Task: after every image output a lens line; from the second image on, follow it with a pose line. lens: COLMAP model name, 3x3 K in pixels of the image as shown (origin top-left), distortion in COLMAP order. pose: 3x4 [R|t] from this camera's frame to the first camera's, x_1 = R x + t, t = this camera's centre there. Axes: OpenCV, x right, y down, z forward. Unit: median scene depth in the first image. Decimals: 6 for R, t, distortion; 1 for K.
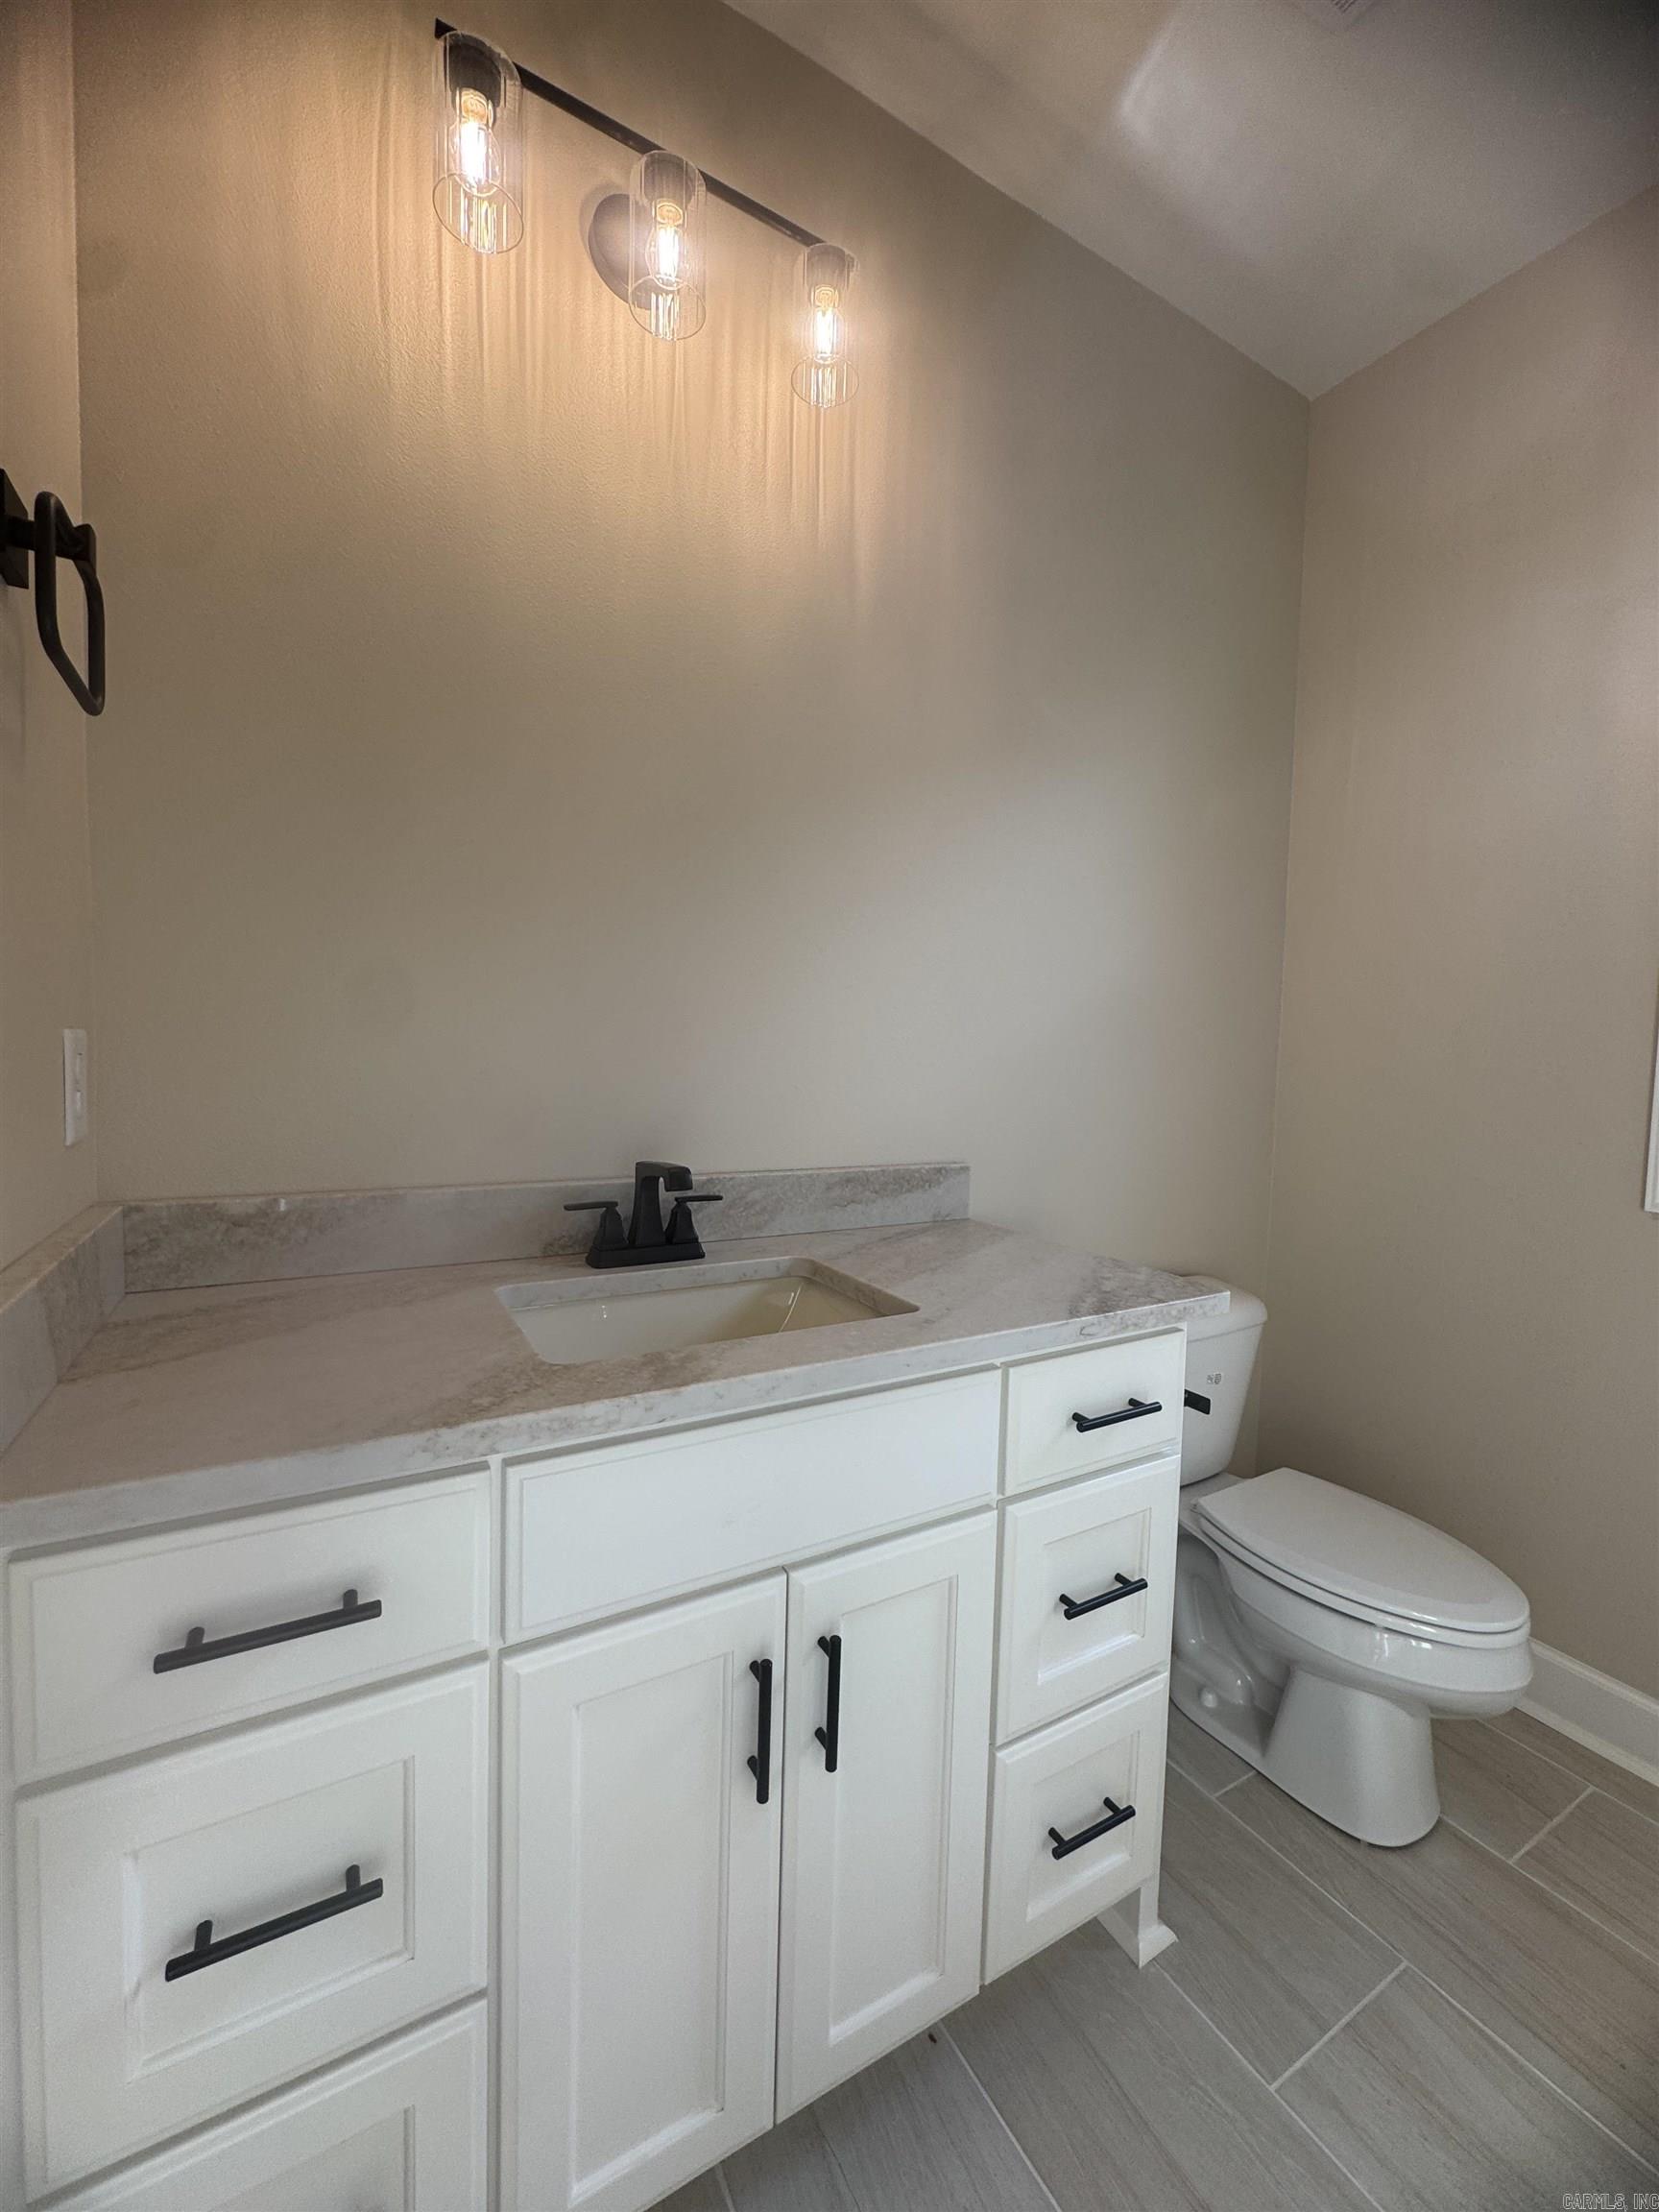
lens RADIAL K [[883.9, 0, 825.9], [0, 883.9, 1102.3], [0, 0, 1]] dist [-0.008487, 0.000404]
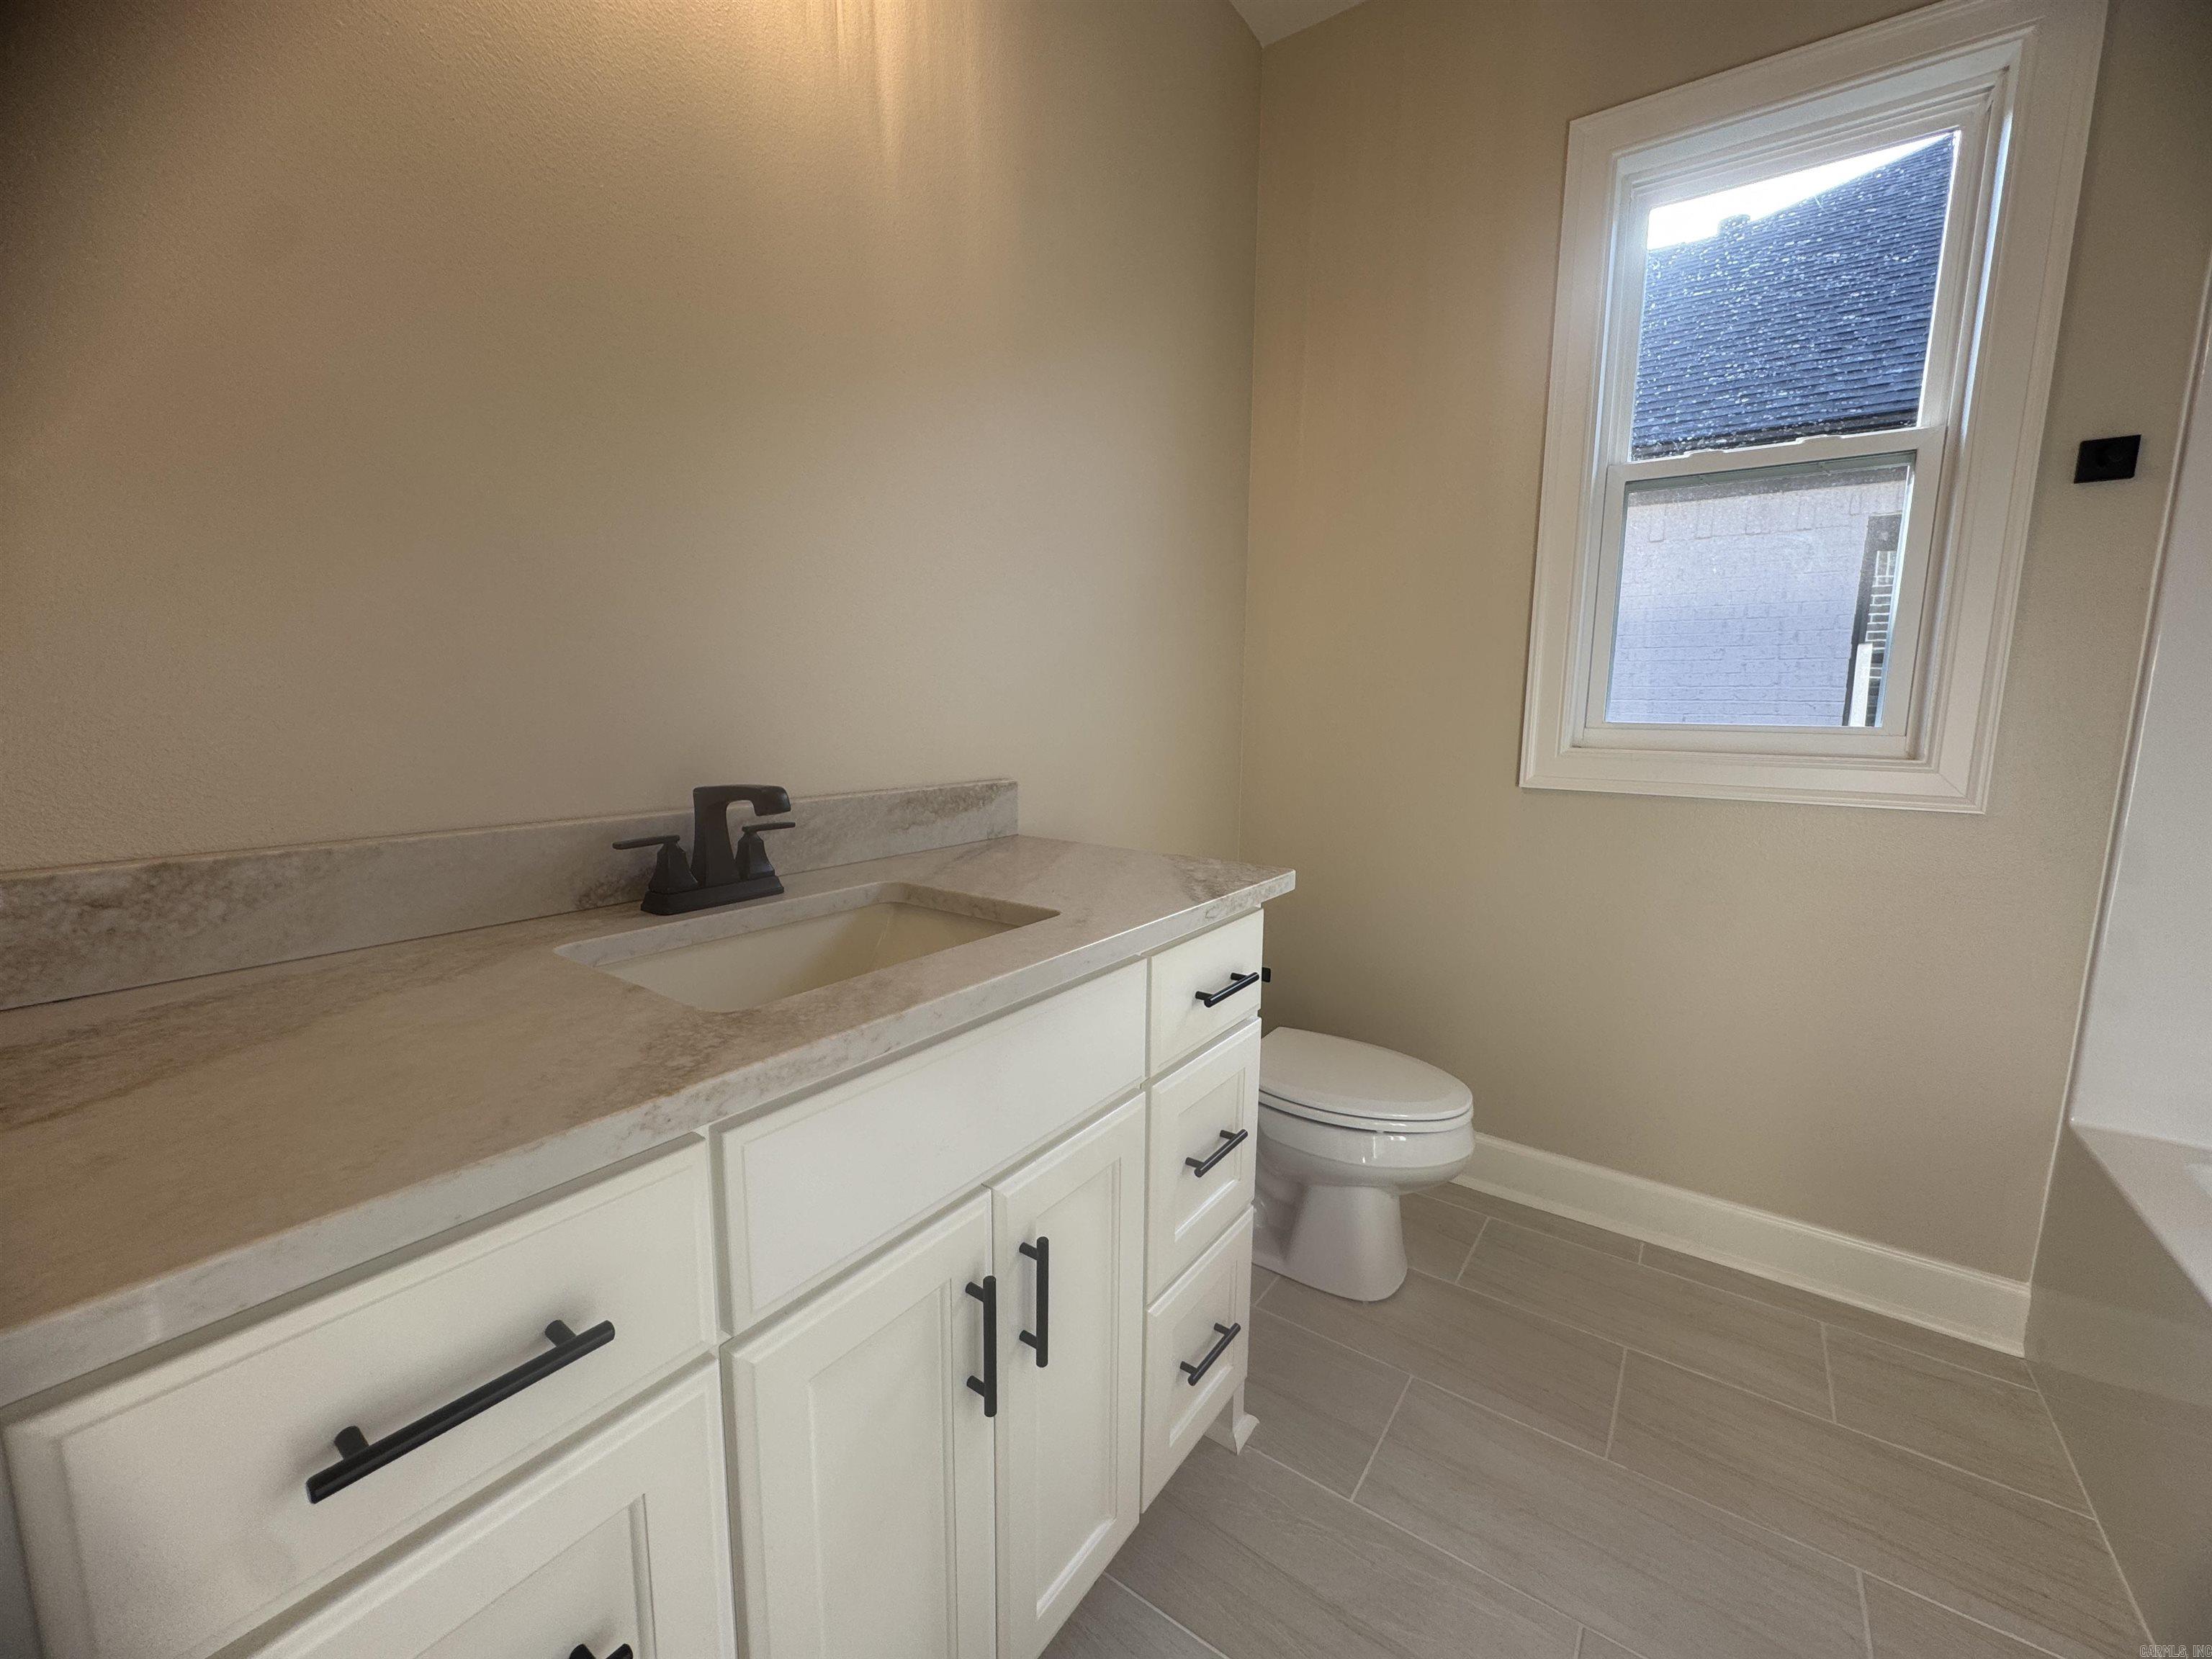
lens RADIAL K [[883.9, 0, 1106.0], [0, 883.9, 829.5], [0, 0, 1]] dist [-0.008487, 0.000404]
pose [[0.910092, -0.076367, 0.407308, -0.232131], [0.036906, 0.993904, 0.103885, 0.039450], [-0.412759, -0.079512, 0.907363, 0.084977]]
